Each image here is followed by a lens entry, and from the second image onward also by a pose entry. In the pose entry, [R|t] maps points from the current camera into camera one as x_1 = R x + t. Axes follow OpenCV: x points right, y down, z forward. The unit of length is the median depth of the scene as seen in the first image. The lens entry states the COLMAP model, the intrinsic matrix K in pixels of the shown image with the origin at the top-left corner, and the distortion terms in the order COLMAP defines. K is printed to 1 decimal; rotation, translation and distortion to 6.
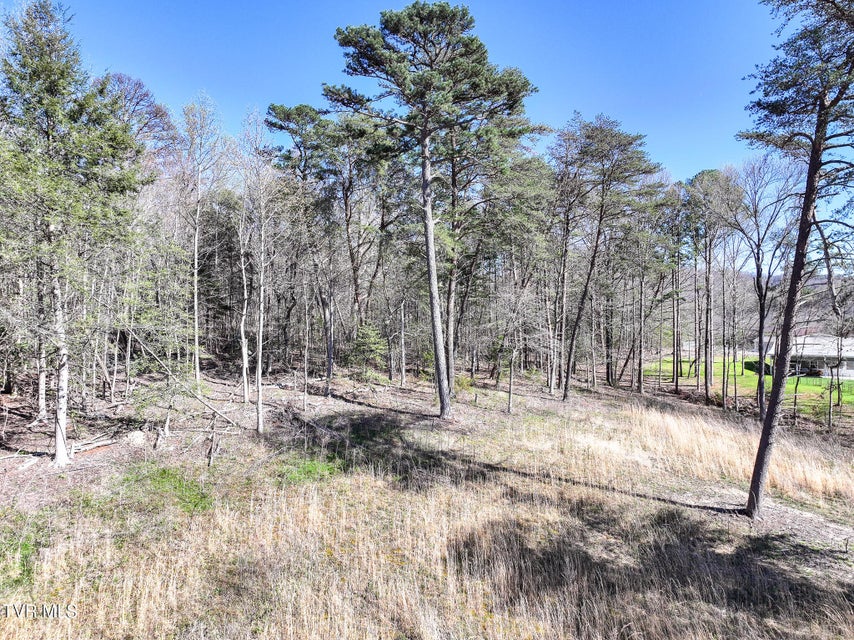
lens RADIAL K [[614.5, 0, 449.6], [0, 614.5, 321.8], [0, 0, 1]] dist [0.003497, 0.003138]
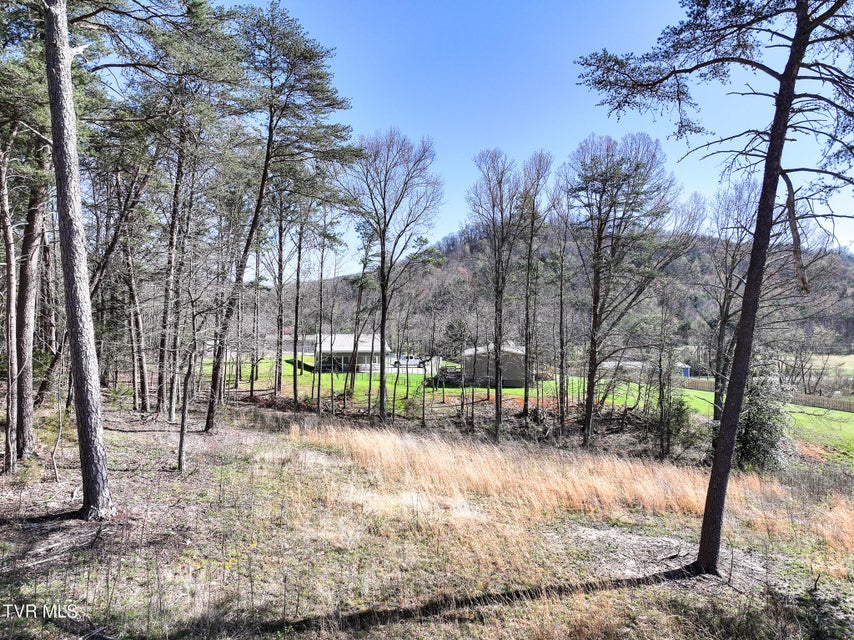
lens RADIAL K [[614.5, 0, 449.6], [0, 614.5, 321.8], [0, 0, 1]] dist [0.003497, 0.003138]
pose [[0.675008, 0.008864, 0.737758, -0.173179], [-0.010092, 0.999945, -0.002781, 0.021901], [-0.737742, -0.005569, 0.675060, 0.571540]]
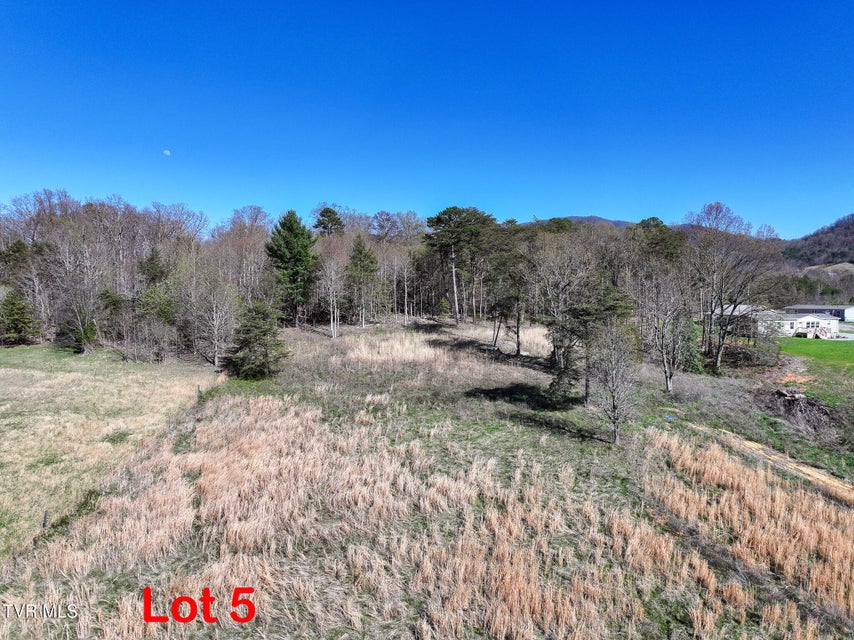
lens RADIAL K [[614.5, 0, 449.6], [0, 614.5, 321.8], [0, 0, 1]] dist [0.003497, 0.003138]
pose [[0.895477, 0.023658, -0.444479, 1.637912], [0.006993, 0.997715, 0.067193, -0.109679], [0.445053, -0.063278, 0.893266, -2.327684]]
